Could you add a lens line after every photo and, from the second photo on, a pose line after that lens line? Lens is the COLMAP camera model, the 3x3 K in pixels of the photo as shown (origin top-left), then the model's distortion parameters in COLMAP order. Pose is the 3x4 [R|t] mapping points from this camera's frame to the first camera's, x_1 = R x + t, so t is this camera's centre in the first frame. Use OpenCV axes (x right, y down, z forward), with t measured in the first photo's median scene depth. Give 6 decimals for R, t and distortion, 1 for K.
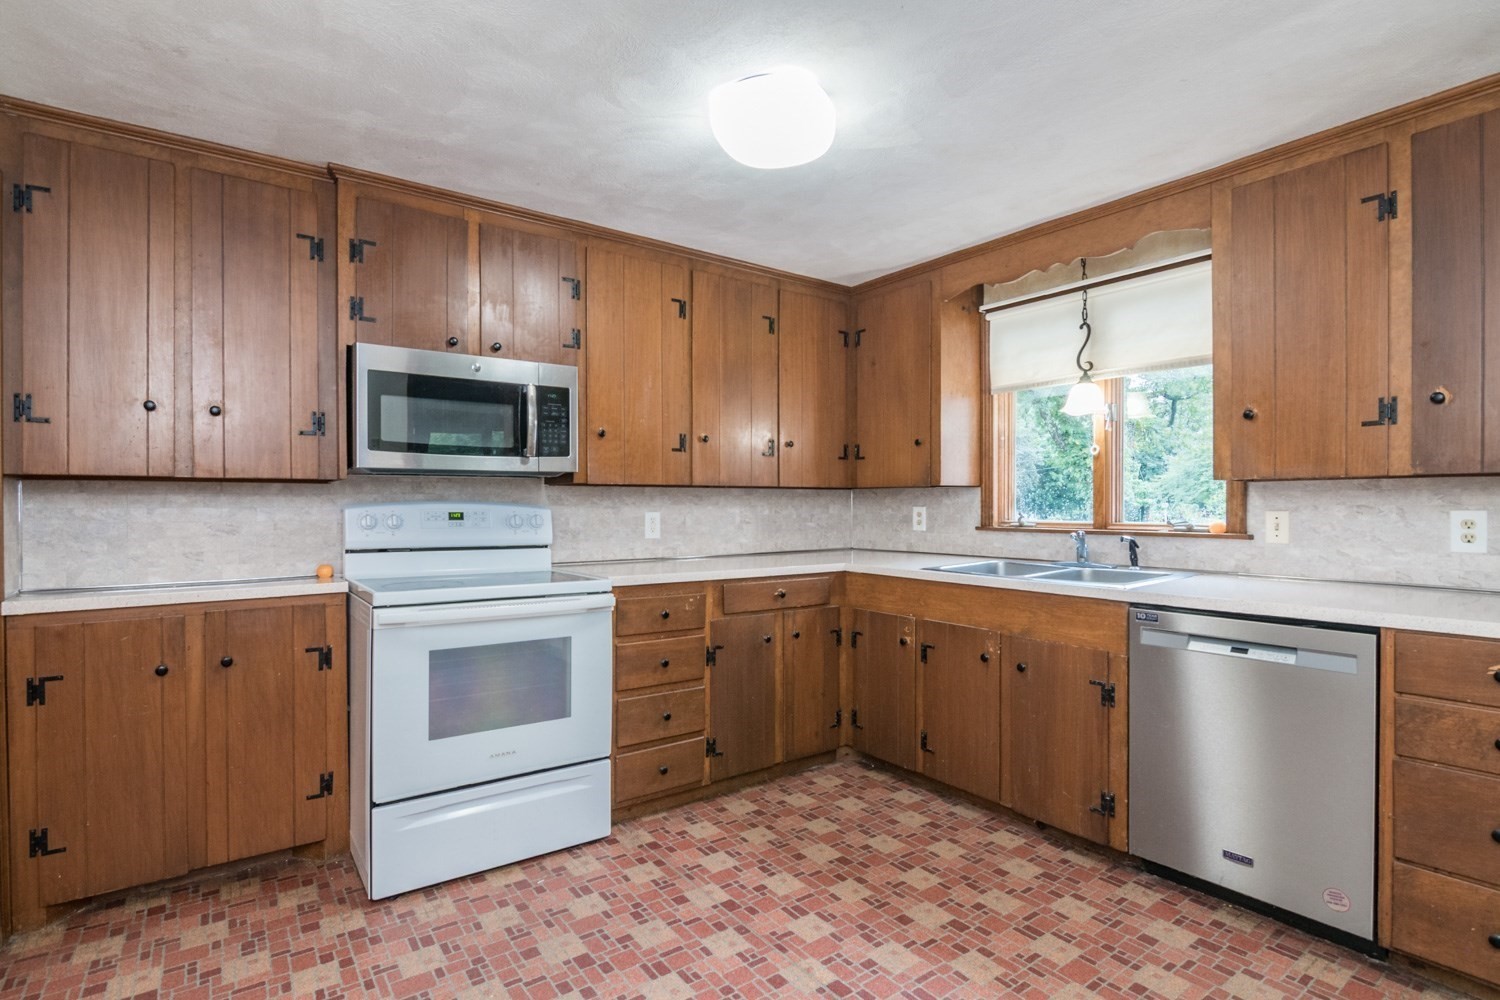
lens RADIAL K [[732.3, 0, 740.0], [0, 732.3, 509.3], [0, 0, 1]] dist [-0.006336, 0.000767]
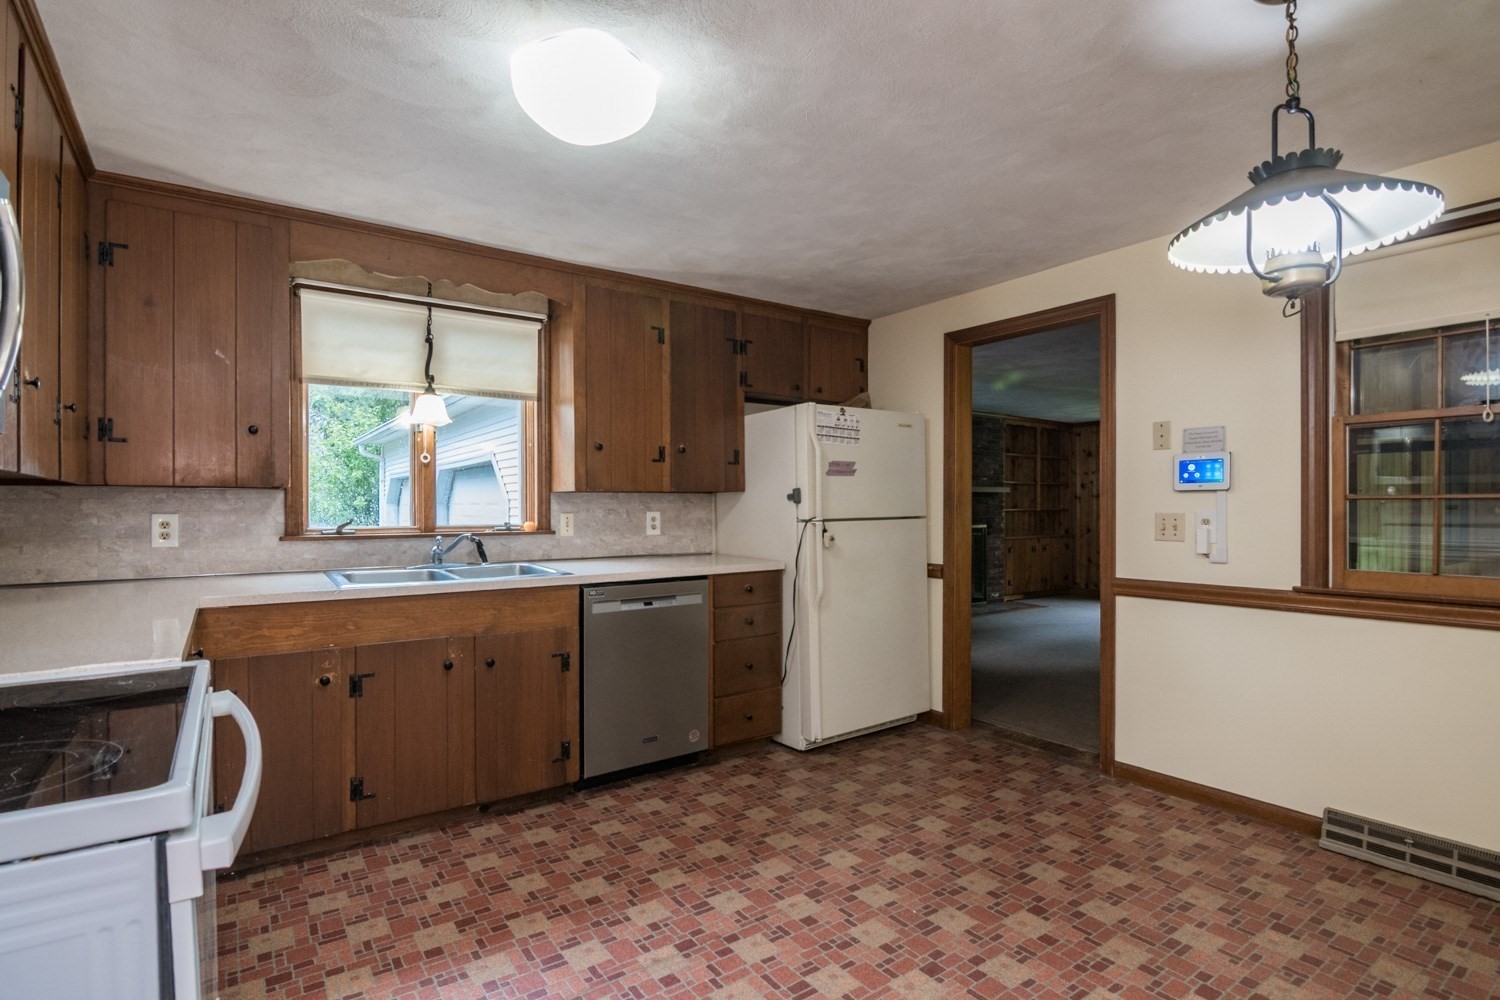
lens RADIAL K [[732.3, 0, 740.5], [0, 732.3, 511.5], [0, 0, 1]] dist [-0.006336, 0.000767]
pose [[0.022454, -0.004096, 0.999739, -0.682748], [0.012444, 0.999915, 0.003817, -0.002457], [-0.999670, 0.012356, 0.022503, 0.626427]]
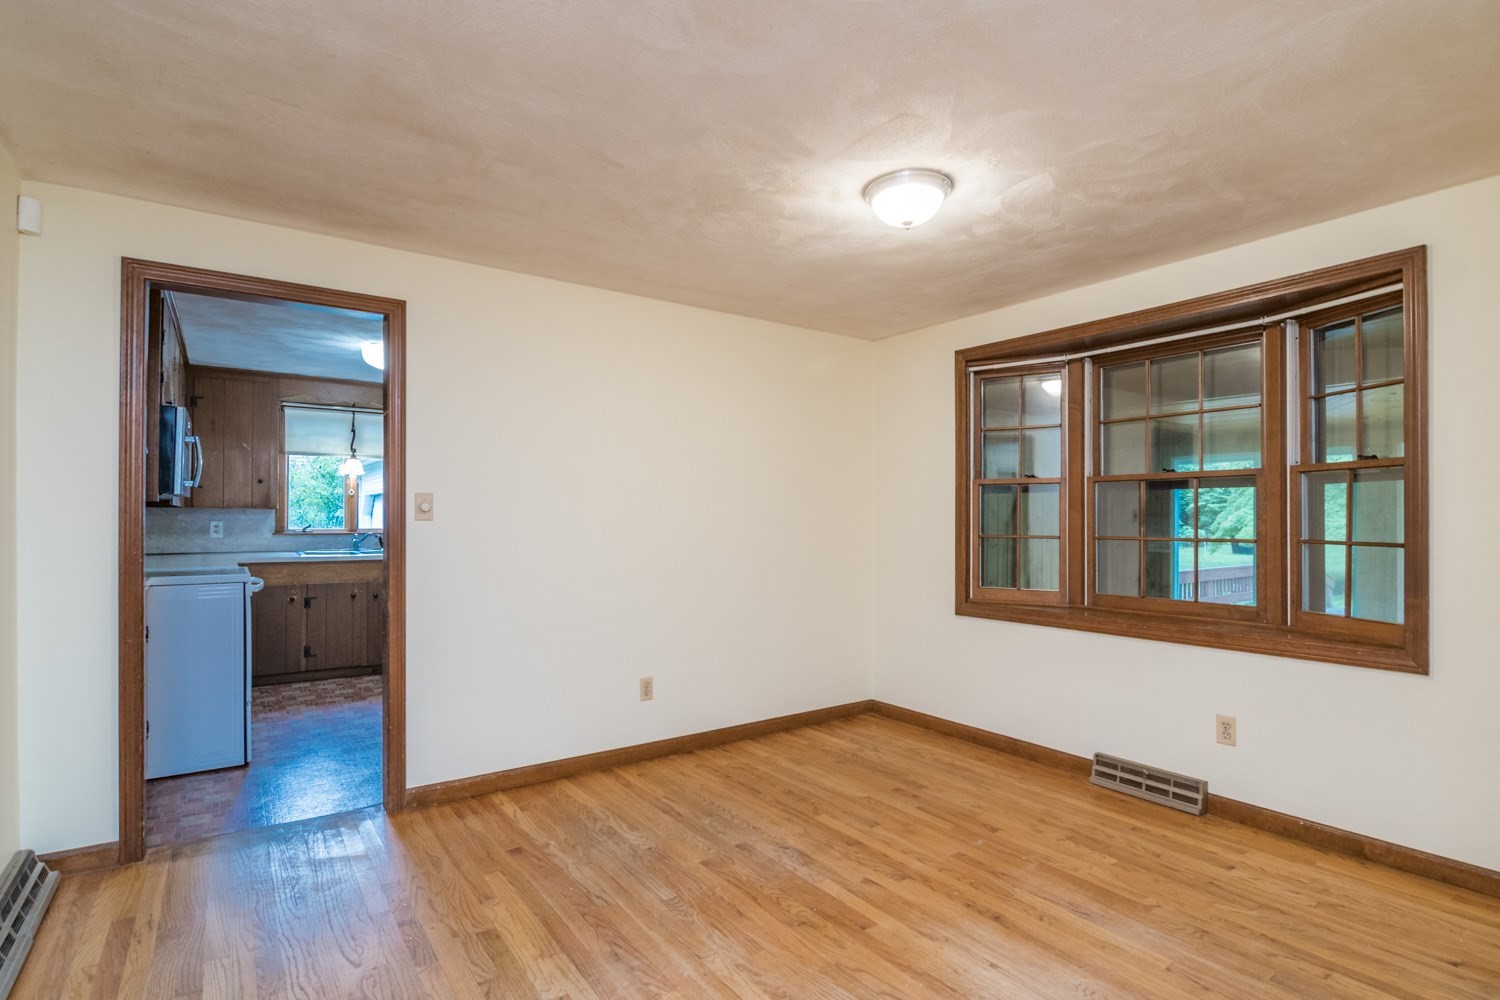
lens RADIAL K [[732.3, 0, 748.1], [0, 732.3, 507.0], [0, 0, 1]] dist [-0.006336, 0.000767]
pose [[0.017251, 0.008662, 0.999814, -1.789520], [0.007735, 0.999931, -0.008796, -0.016194], [-0.999821, 0.007886, 0.017183, -0.135141]]
